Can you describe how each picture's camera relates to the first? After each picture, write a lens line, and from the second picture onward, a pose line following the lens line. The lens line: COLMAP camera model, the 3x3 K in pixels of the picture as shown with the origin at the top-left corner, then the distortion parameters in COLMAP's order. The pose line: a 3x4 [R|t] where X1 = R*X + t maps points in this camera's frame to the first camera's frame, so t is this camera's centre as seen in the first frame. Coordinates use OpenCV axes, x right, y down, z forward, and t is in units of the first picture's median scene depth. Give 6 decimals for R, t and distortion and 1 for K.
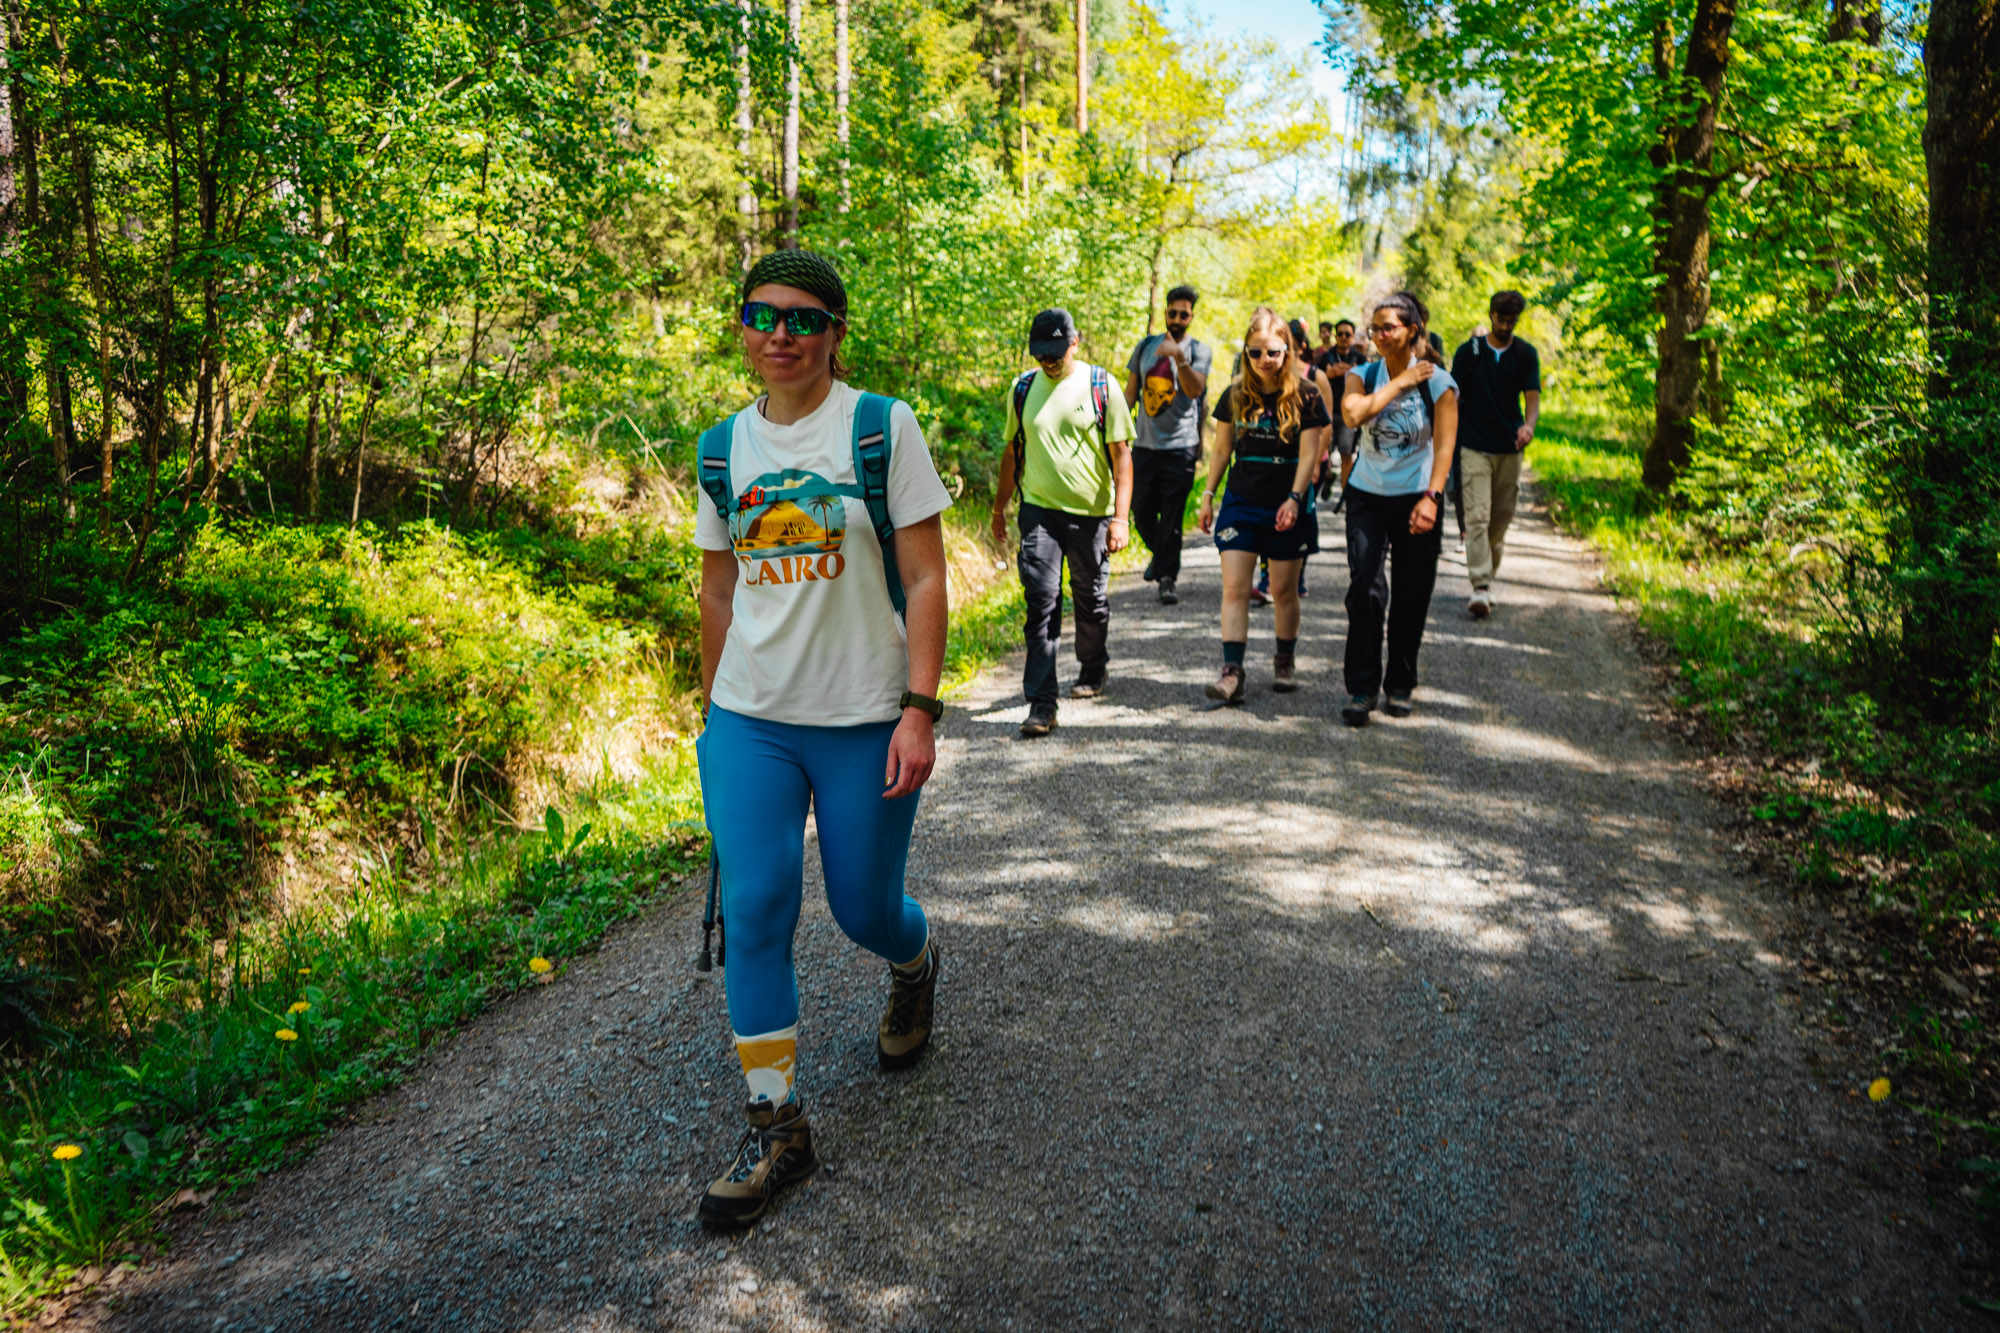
lens RADIAL K [[1611.6, 0, 998.5], [0, 1611.6, 662.6], [0, 0, 1]] dist [0.034542, 0.004653]
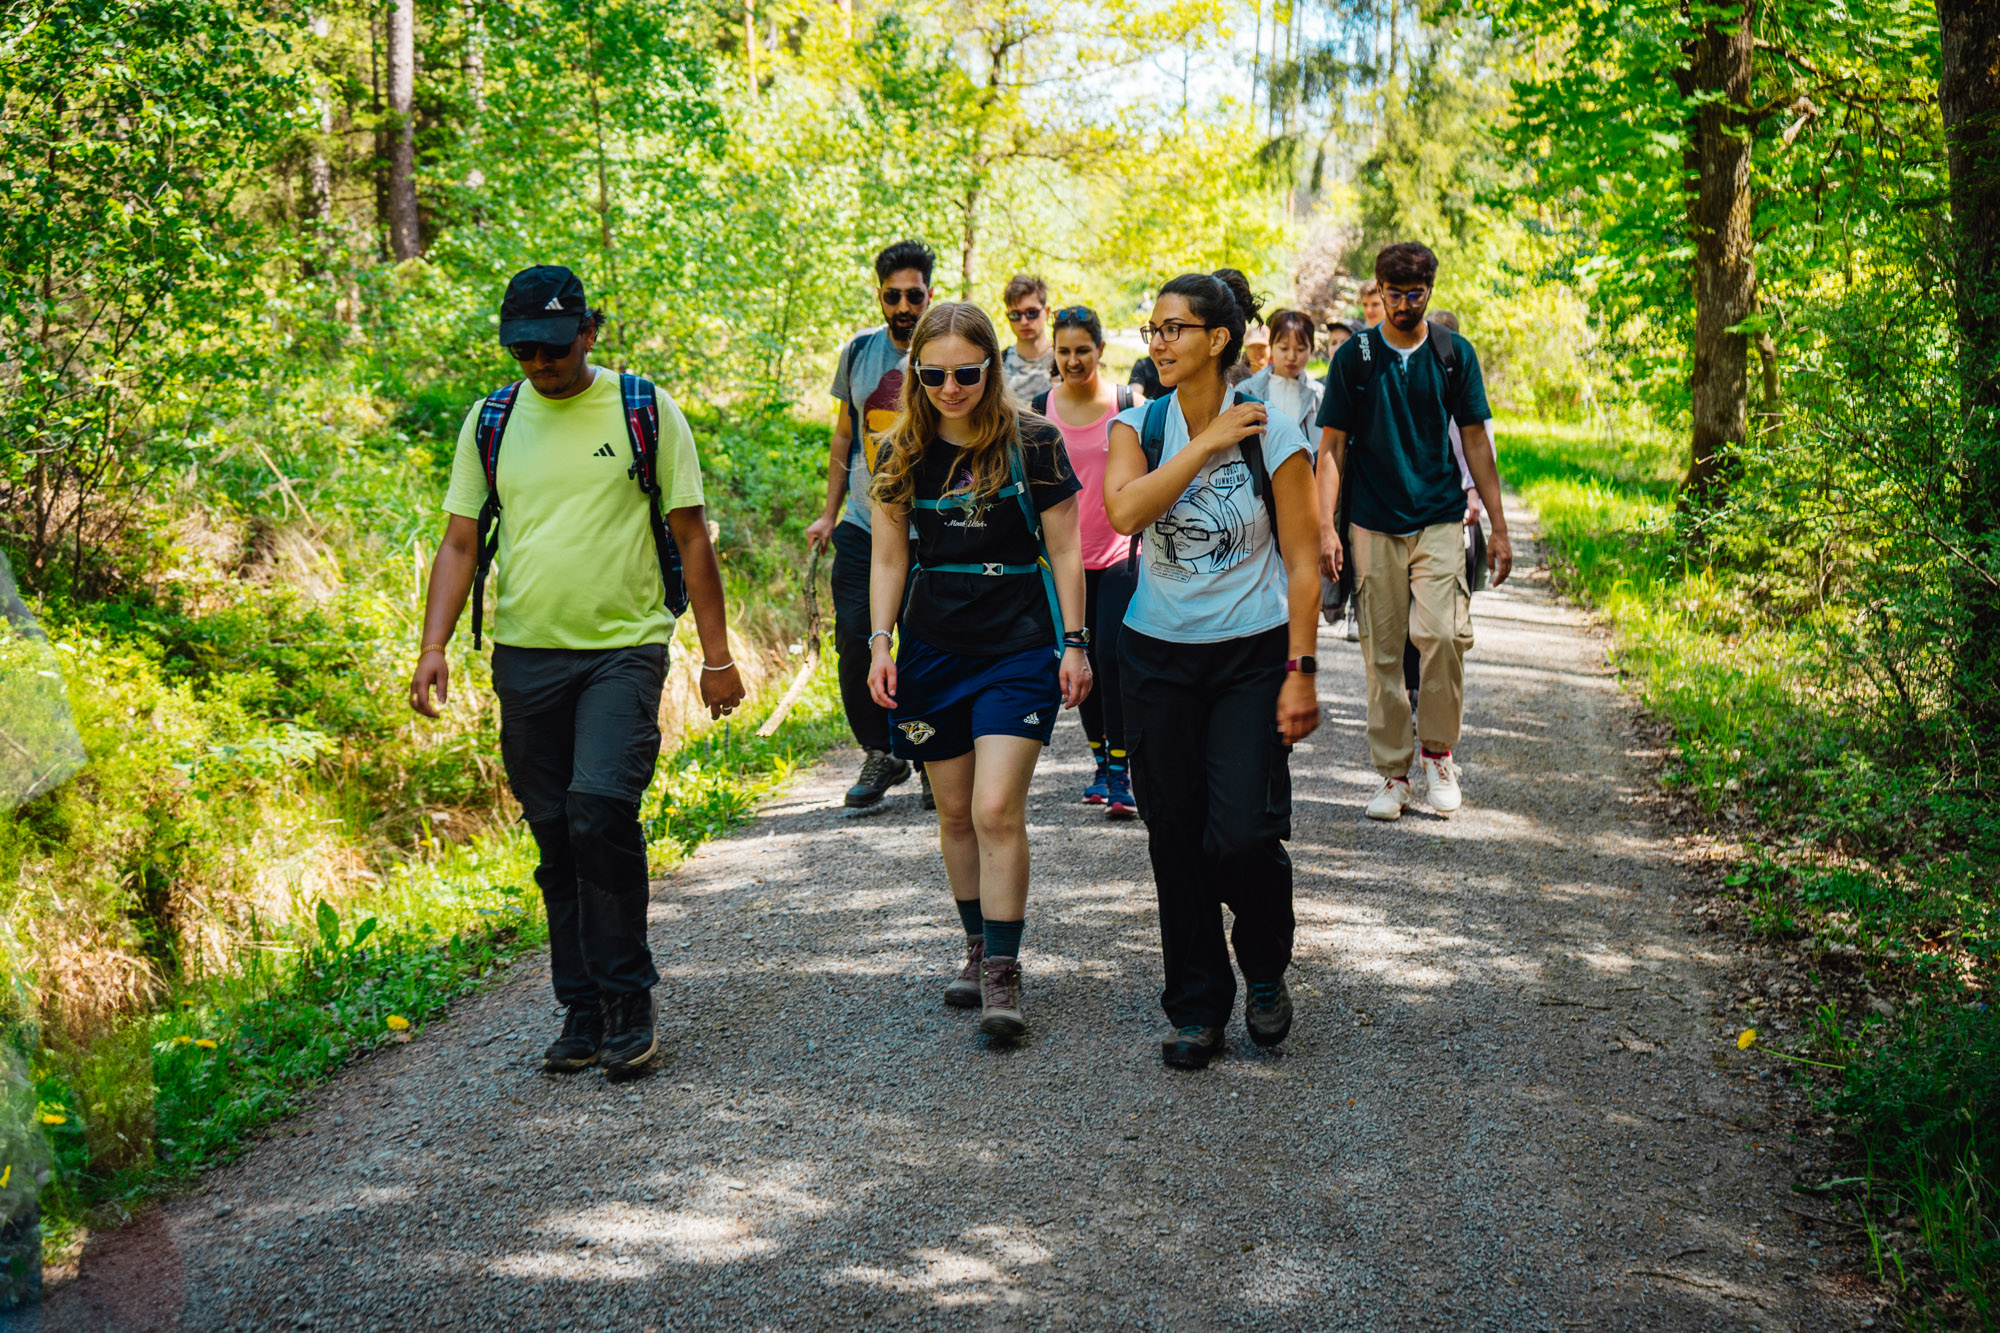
lens RADIAL K [[2723.9, 0, 1000.0], [0, 2723.9, 667.9], [0, 0, 1]] dist [0.149131, 0.000000]
pose [[0.994052, -0.013839, 0.108022, -0.034000], [0.021742, 0.997144, -0.072333, 0.032958], [-0.106712, 0.074252, 0.991514, -0.183862]]
